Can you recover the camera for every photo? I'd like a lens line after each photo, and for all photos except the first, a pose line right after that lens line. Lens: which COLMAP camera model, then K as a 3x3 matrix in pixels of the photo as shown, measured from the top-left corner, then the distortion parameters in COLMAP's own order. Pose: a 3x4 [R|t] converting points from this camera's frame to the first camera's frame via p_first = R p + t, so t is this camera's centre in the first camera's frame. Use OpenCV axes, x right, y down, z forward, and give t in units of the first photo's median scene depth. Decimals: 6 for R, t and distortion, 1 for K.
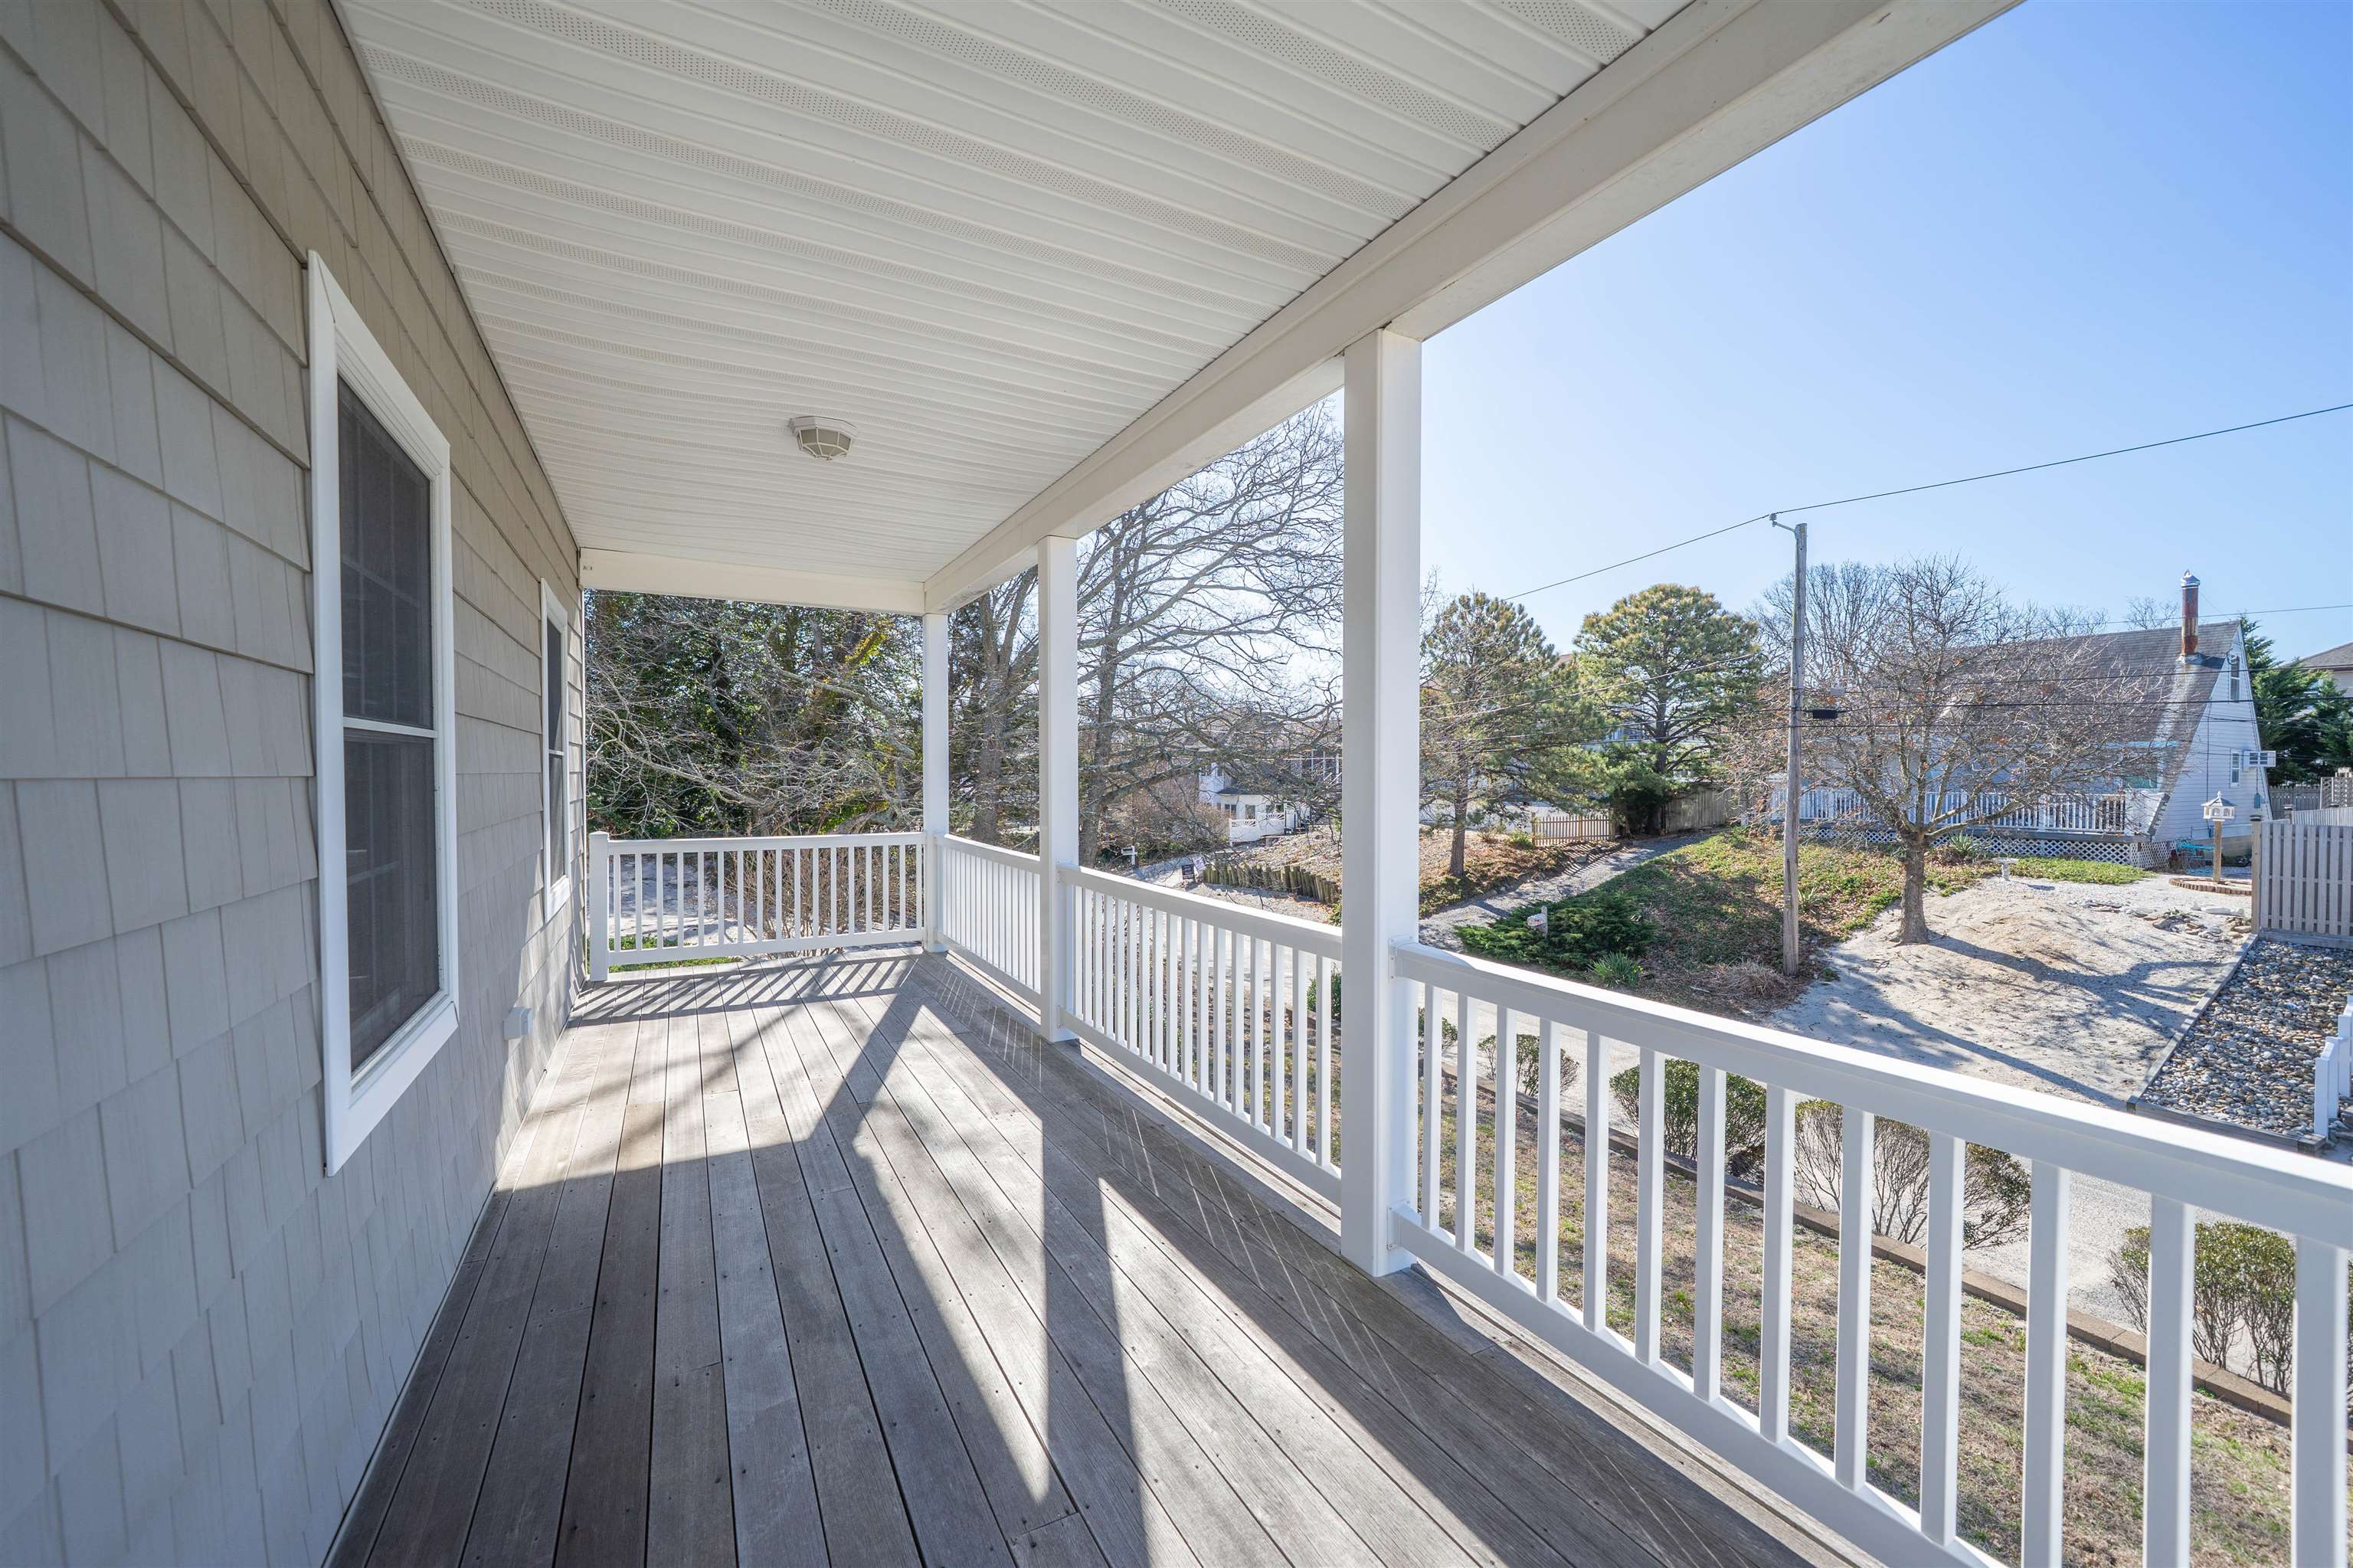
lens RADIAL K [[927.5, 0, 1165.5], [0, 927.5, 784.9], [0, 0, 1]] dist [0.000860, 0.000154]
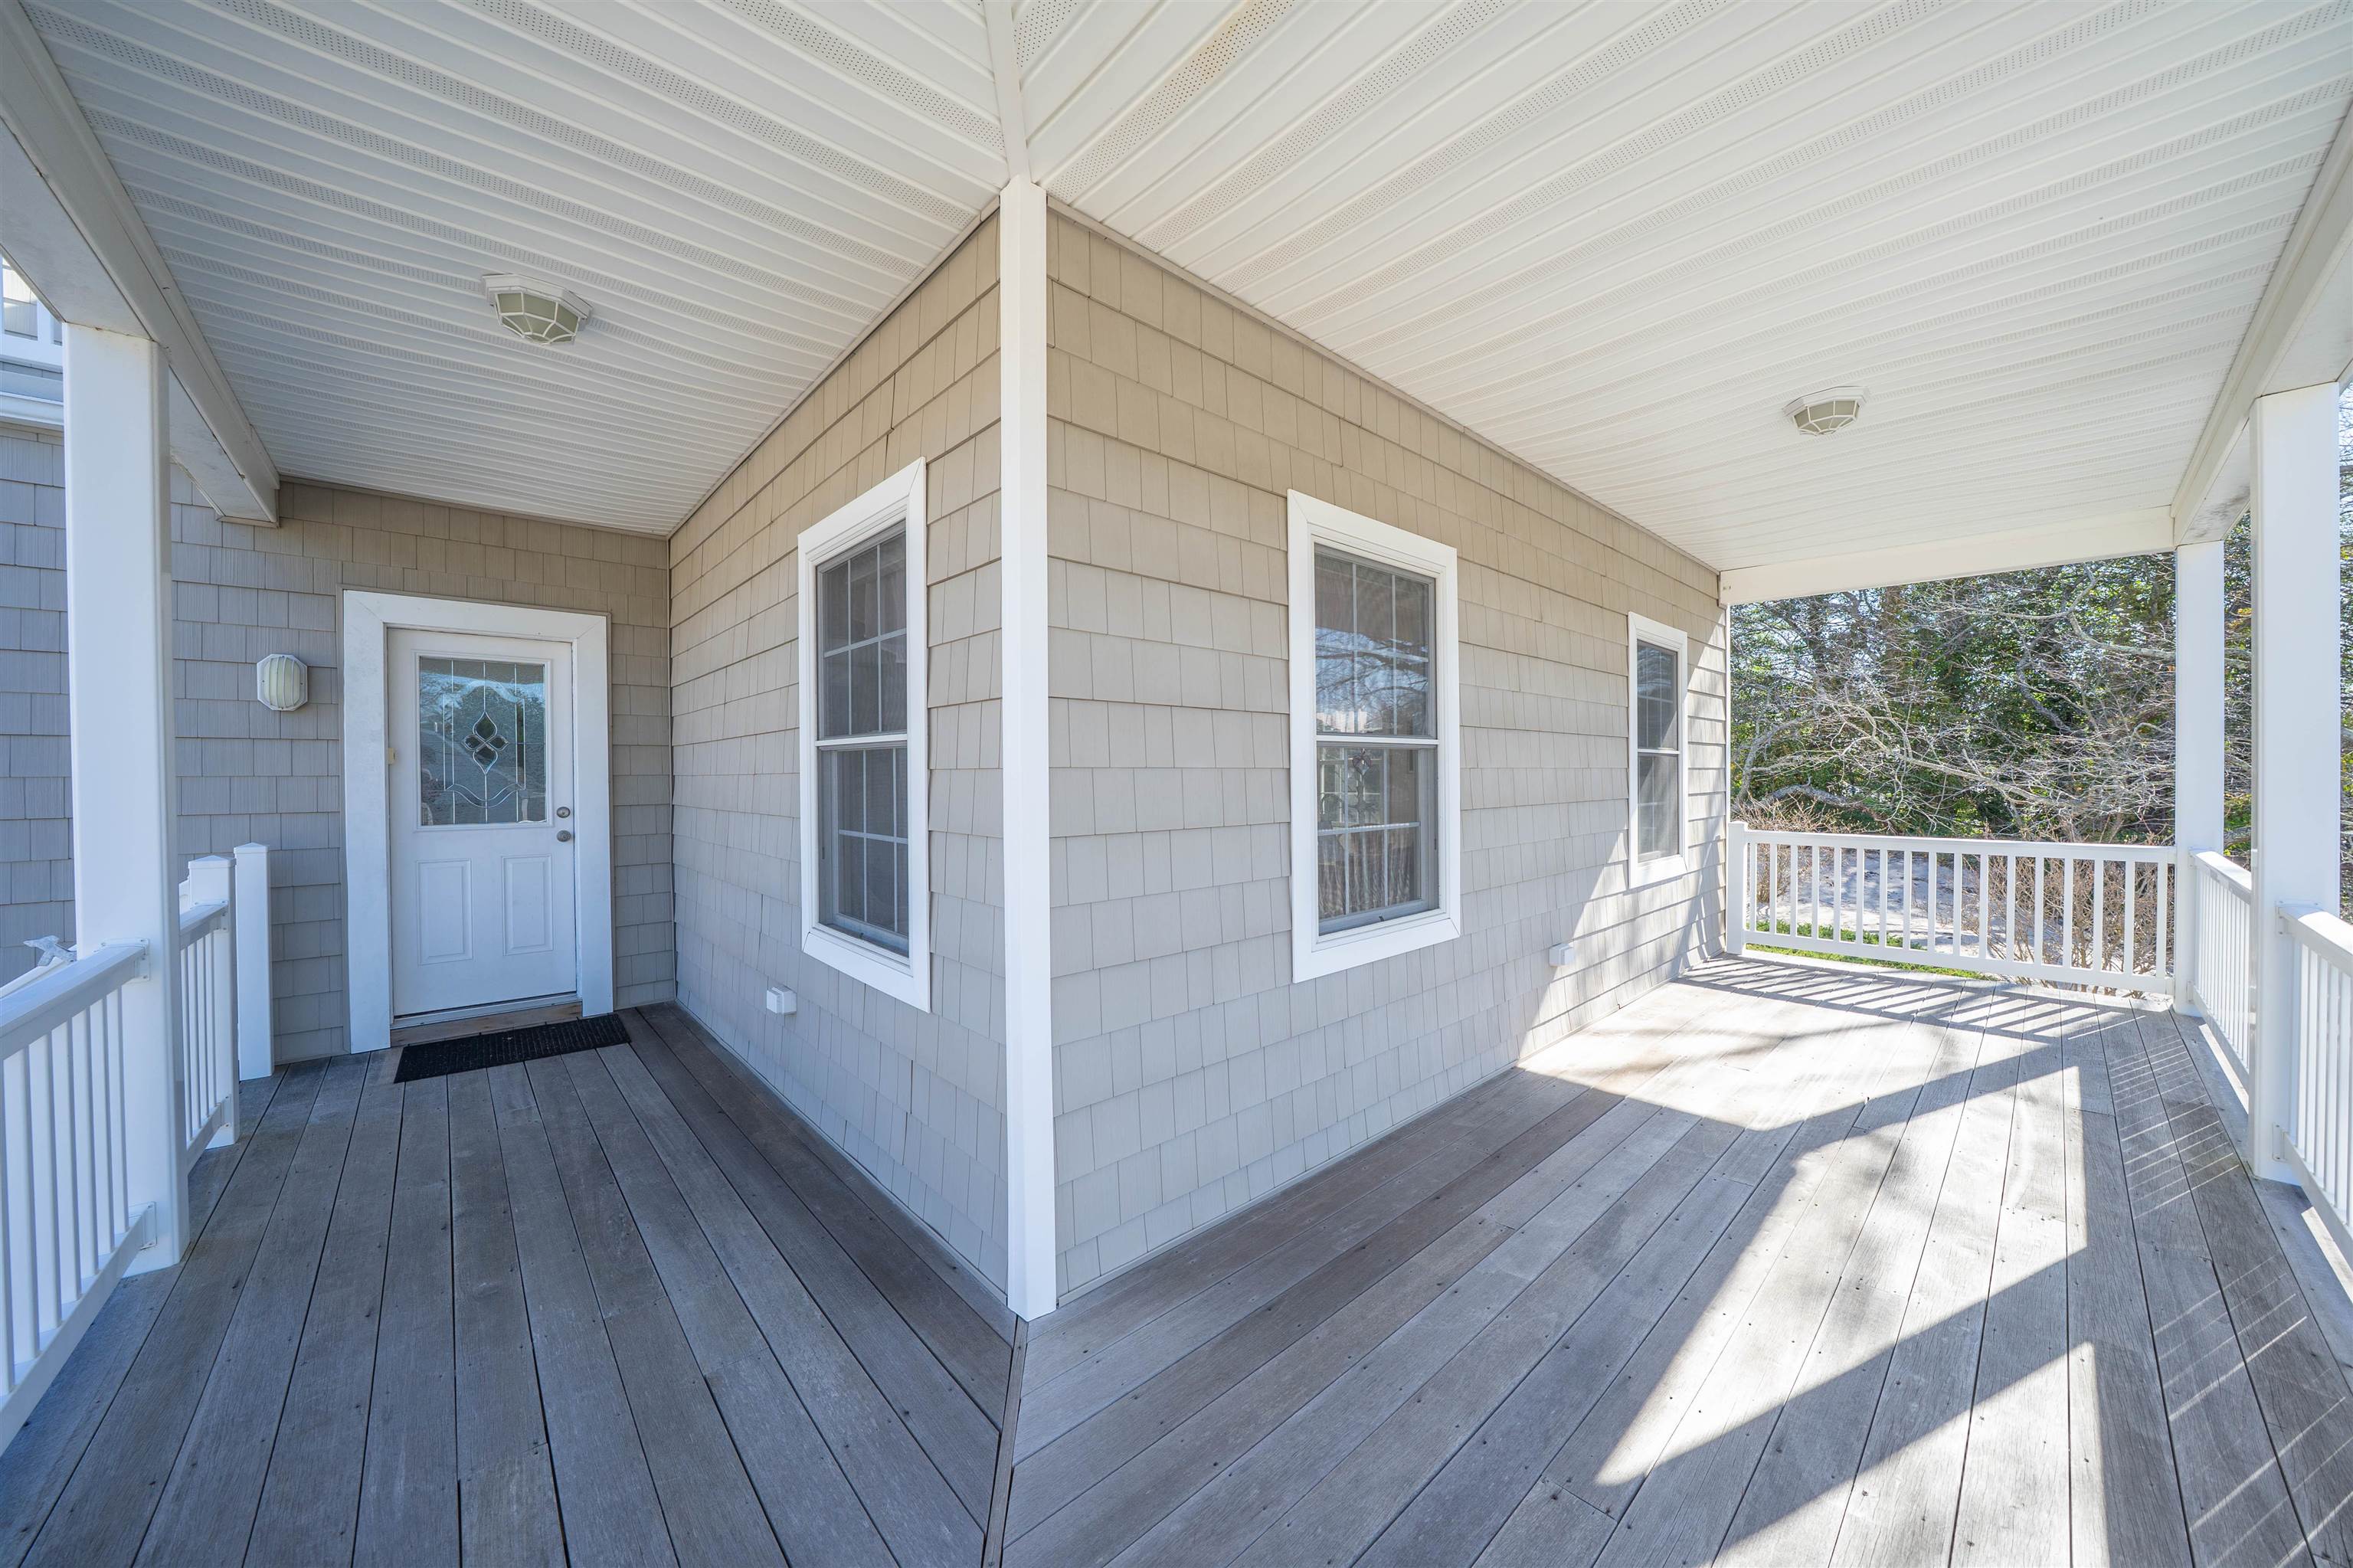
lens RADIAL K [[814.2, 0, 1183.5], [0, 814.2, 788.1], [0, 0, 1]] dist [-0.002494, -0.000151]
pose [[0.278317, 0.015486, -0.960364, 0.273395], [-0.007820, 0.999873, 0.013857, 0.003919], [0.960457, 0.003653, 0.278403, 0.152559]]
